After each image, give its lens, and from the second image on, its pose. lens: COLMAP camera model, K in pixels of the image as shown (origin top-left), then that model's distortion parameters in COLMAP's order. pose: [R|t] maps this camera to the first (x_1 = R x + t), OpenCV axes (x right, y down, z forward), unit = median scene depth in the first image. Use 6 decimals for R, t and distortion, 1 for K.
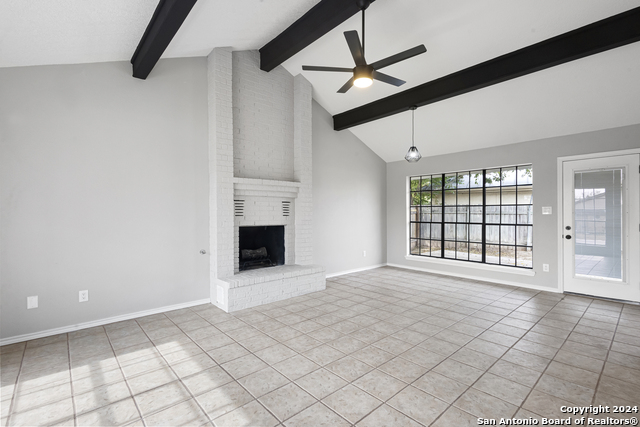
lens RADIAL K [[294.4, 0, 322.8], [0, 294.4, 212.2], [0, 0, 1]] dist [0.014790, 0.000112]
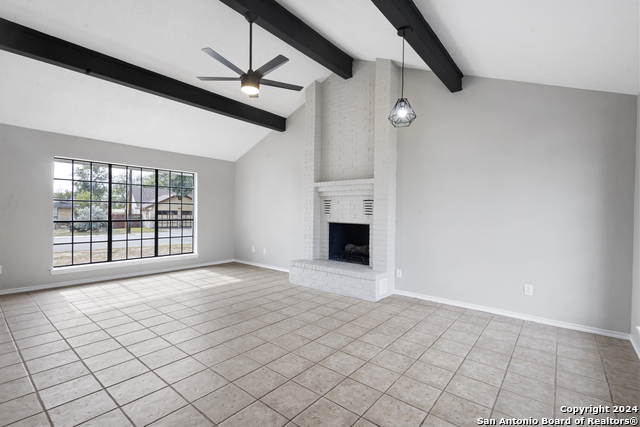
lens RADIAL K [[294.4, 0, 322.9], [0, 294.4, 213.5], [0, 0, 1]] dist [0.014790, 0.000112]
pose [[0.154437, 0.006747, -0.987980, 0.884963], [-0.017273, 0.999842, 0.004128, 0.008000], [0.987852, 0.016428, 0.154529, 0.783643]]
